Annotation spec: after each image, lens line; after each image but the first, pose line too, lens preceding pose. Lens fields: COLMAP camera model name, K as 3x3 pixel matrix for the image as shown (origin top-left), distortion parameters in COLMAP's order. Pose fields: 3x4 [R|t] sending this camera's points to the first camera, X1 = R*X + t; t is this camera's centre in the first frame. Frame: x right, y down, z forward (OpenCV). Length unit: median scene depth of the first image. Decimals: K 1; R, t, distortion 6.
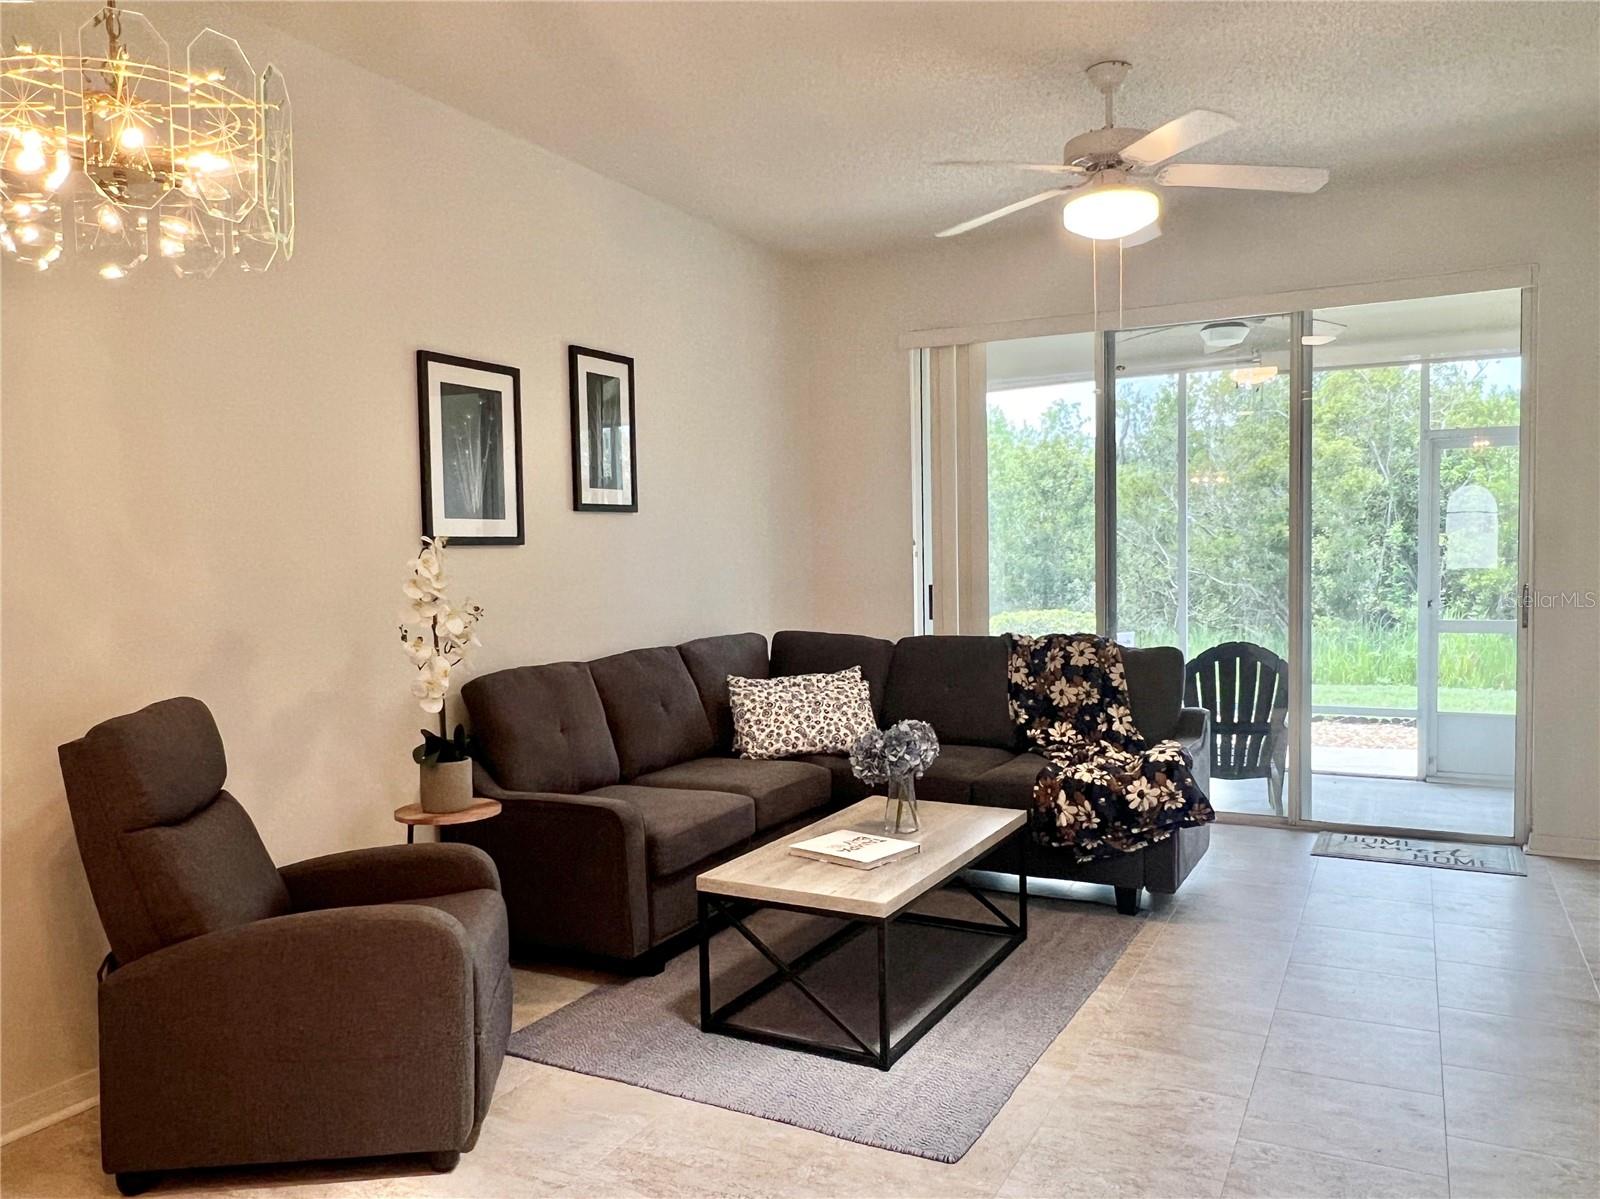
lens RADIAL K [[1186.9, 0, 787.0], [0, 1186.9, 606.9], [0, 0, 1]] dist [-0.000246, -0.004791]
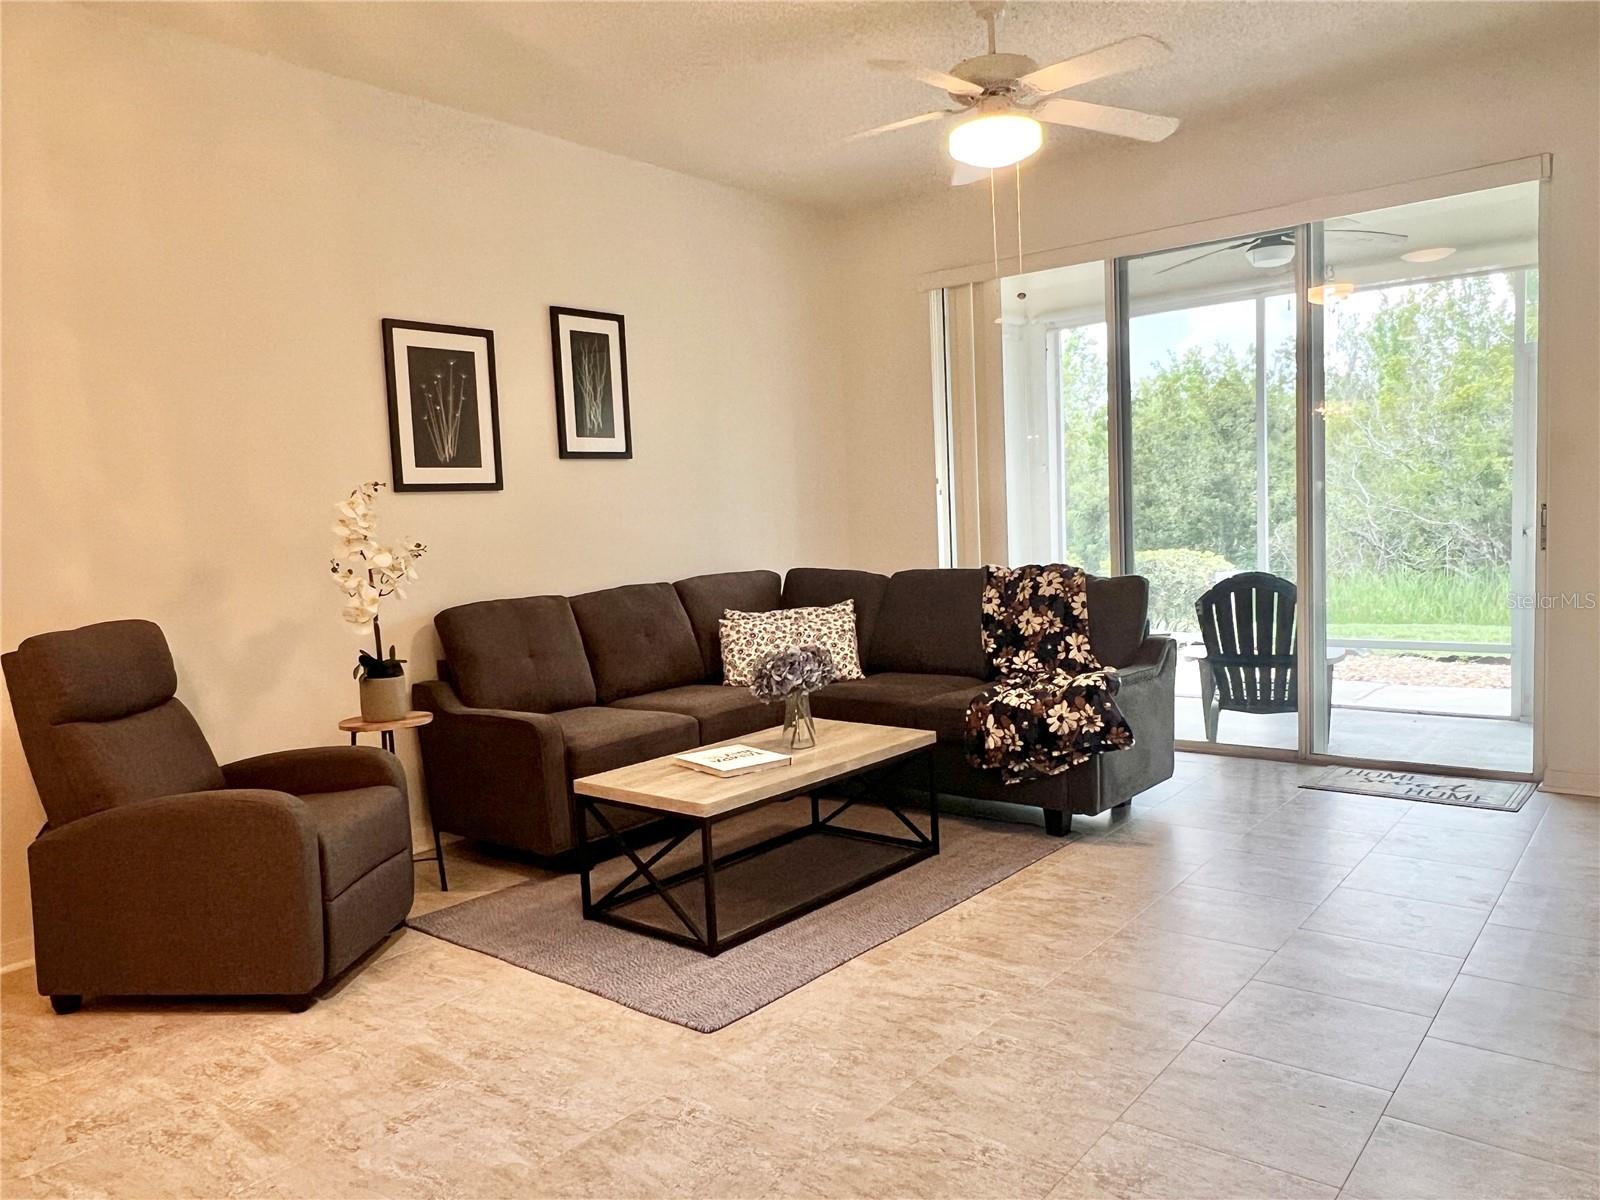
lens RADIAL K [[1159.5, 0, 791.2], [0, 1159.5, 607.9], [0, 0, 1]] dist [0.000332, -0.003700]
pose [[0.979741, -0.008849, -0.200071, 0.246764], [0.016879, 0.999117, 0.038466, 0.019691], [0.199554, -0.041063, 0.979026, -0.012547]]
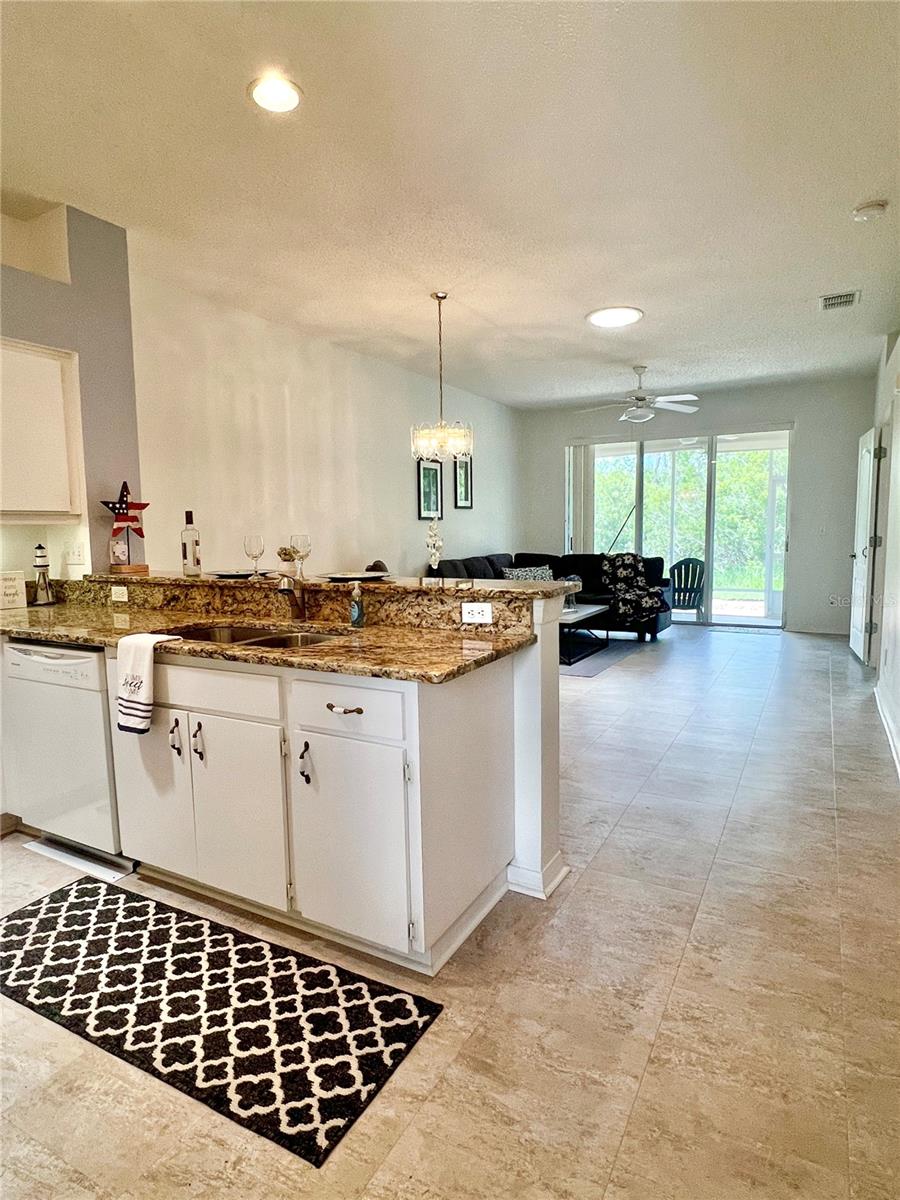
lens RADIAL K [[688.6, 0, 450.0], [0, 688.6, 600.0], [0, 0, 1]] dist [0.002397, 0.000021]
pose [[0.999839, 0.006499, -0.016746, -0.164562], [-0.005561, 0.998445, 0.055474, 0.050941], [0.017080, -0.055371, 0.998320, -0.719890]]
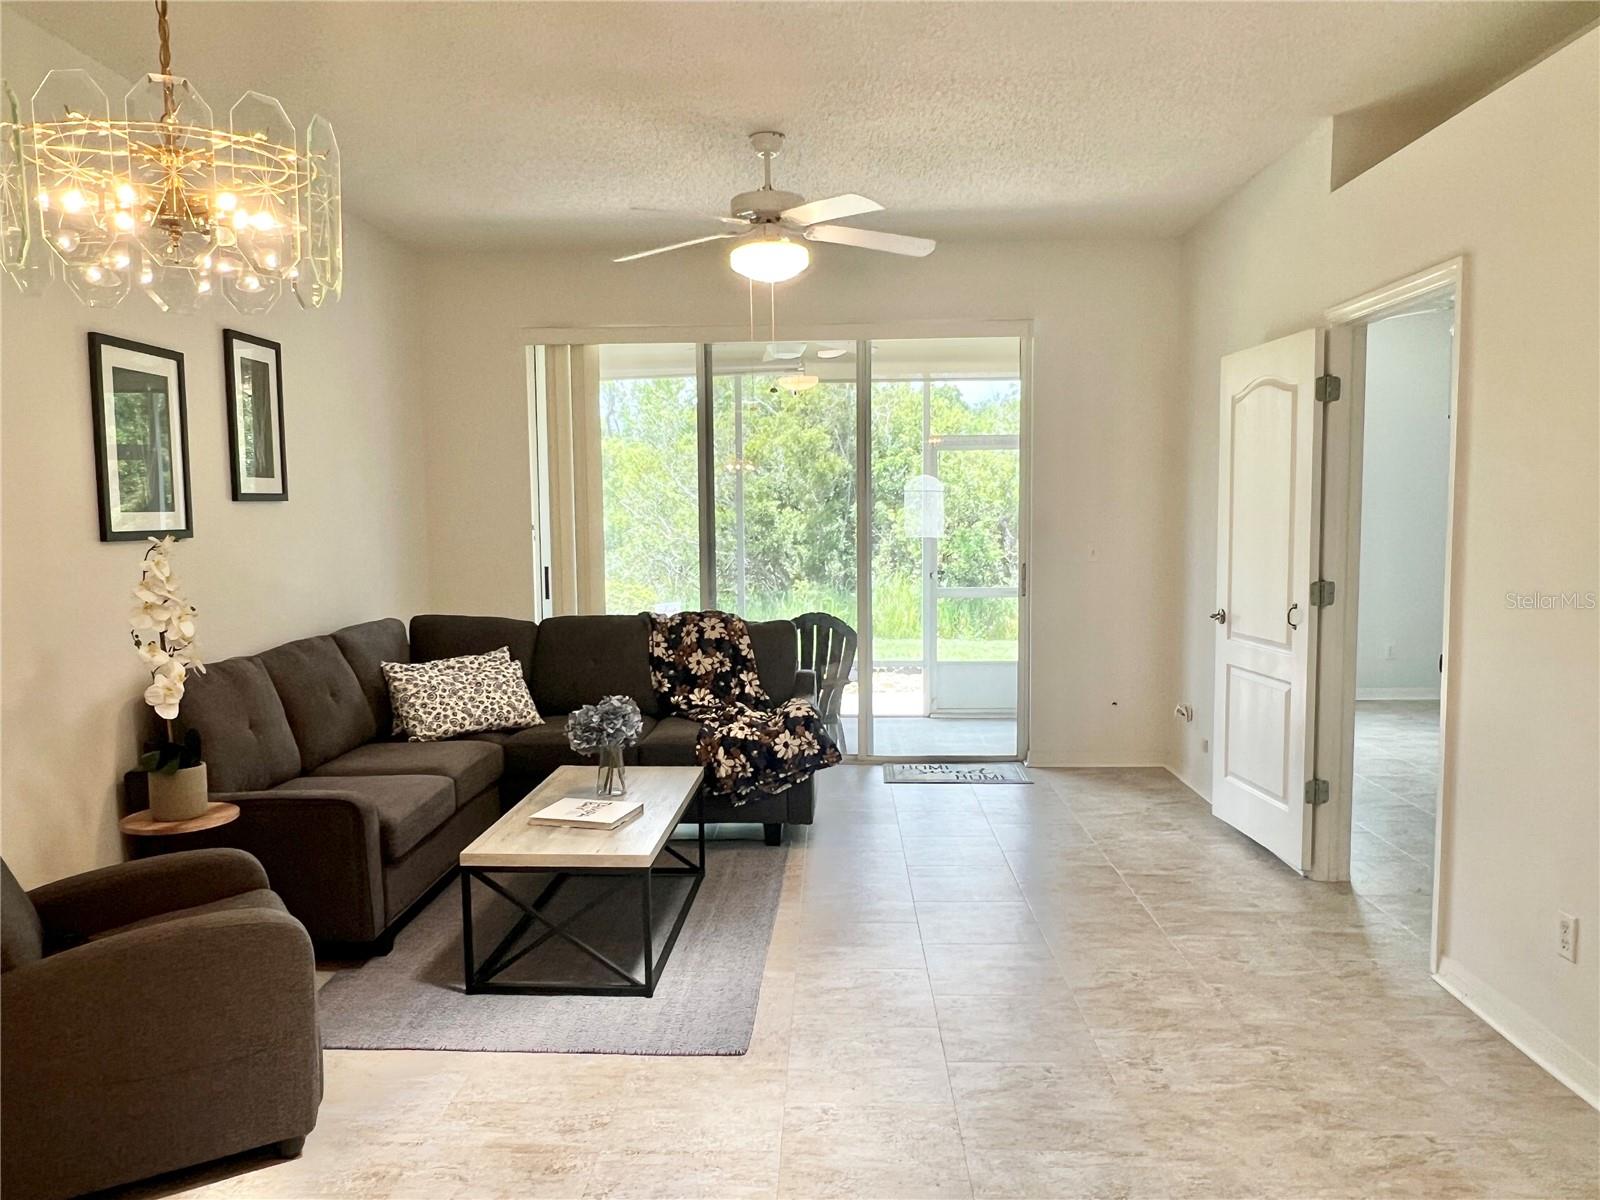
lens RADIAL K [[1159.5, 0, 791.2], [0, 1159.5, 607.9], [0, 0, 1]] dist [0.000332, -0.003700]
pose [[0.901382, -0.028549, 0.432082, -0.182813], [0.015037, 0.999286, 0.034657, -0.019802], [-0.432763, -0.024742, 0.901168, -0.053574]]
